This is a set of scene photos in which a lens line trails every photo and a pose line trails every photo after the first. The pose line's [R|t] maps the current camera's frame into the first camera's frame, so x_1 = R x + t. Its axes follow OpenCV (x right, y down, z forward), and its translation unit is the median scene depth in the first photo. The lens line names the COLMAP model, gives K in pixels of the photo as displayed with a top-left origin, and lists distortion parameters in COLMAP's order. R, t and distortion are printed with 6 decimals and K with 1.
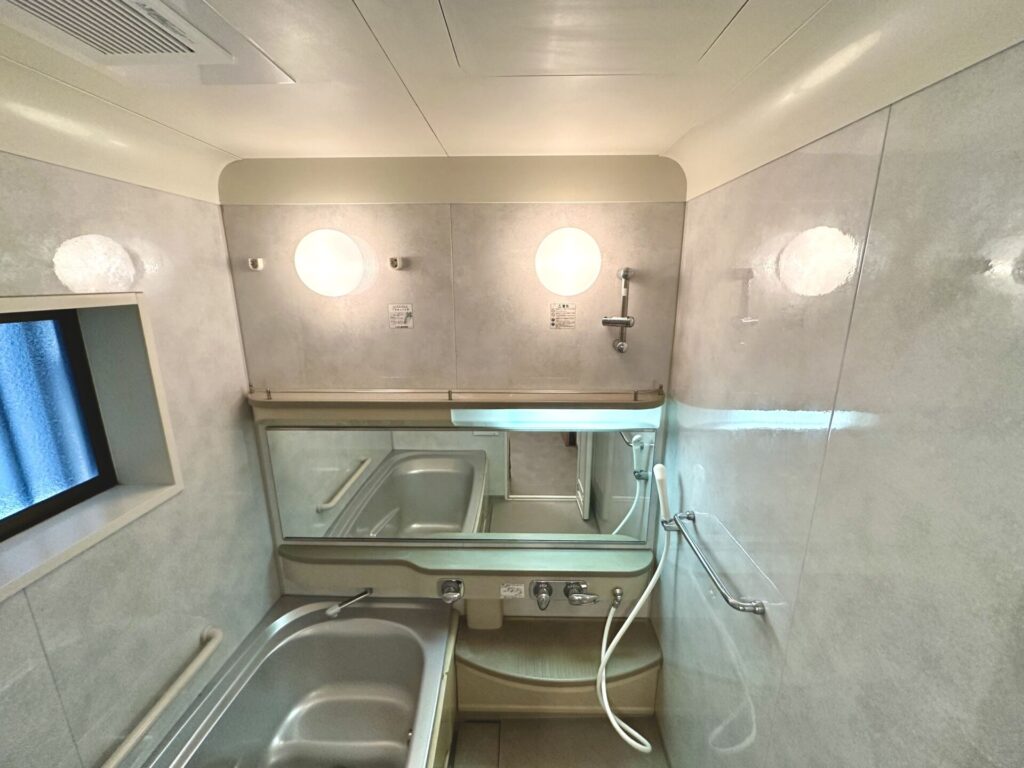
lens RADIAL K [[415.3, 0, 514.0], [0, 415.3, 384.3], [0, 0, 1]] dist [-0.005177, 0.000396]
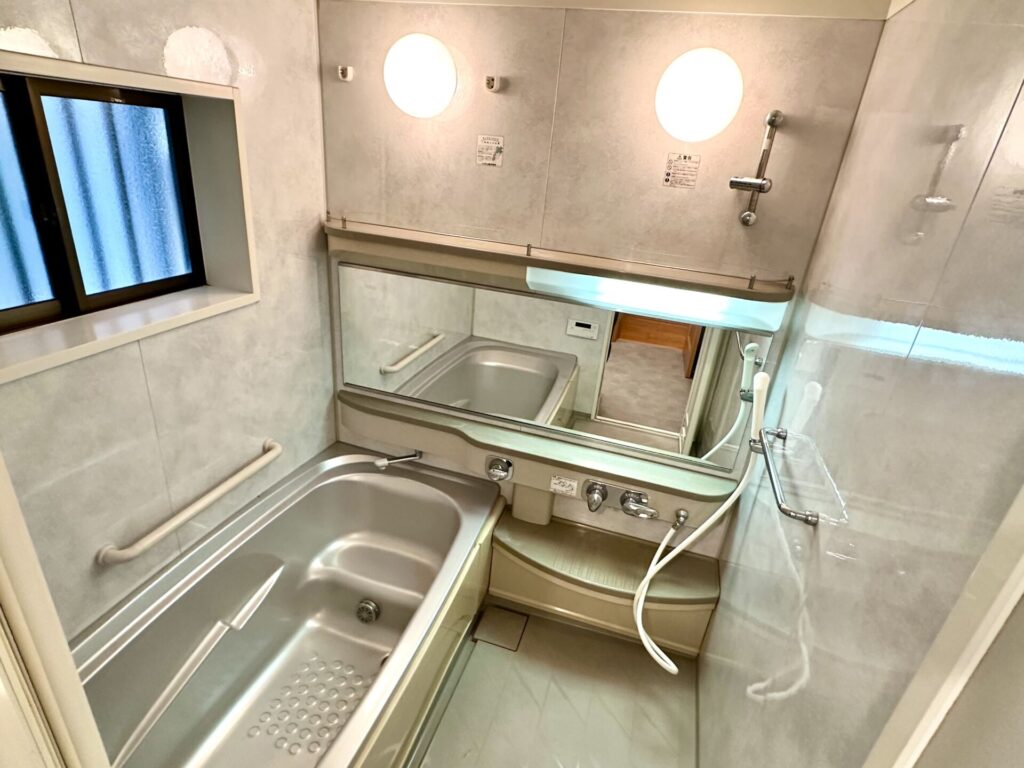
lens RADIAL K [[540.5, 0, 513.3], [0, 540.5, 388.6], [0, 0, 1]] dist [-0.003363, 0.000237]
pose [[0.957534, 0.194391, -0.212933, 0.107099], [-0.155809, 0.970283, 0.185133, 0.097917], [0.242594, -0.144094, 0.959367, -0.133562]]
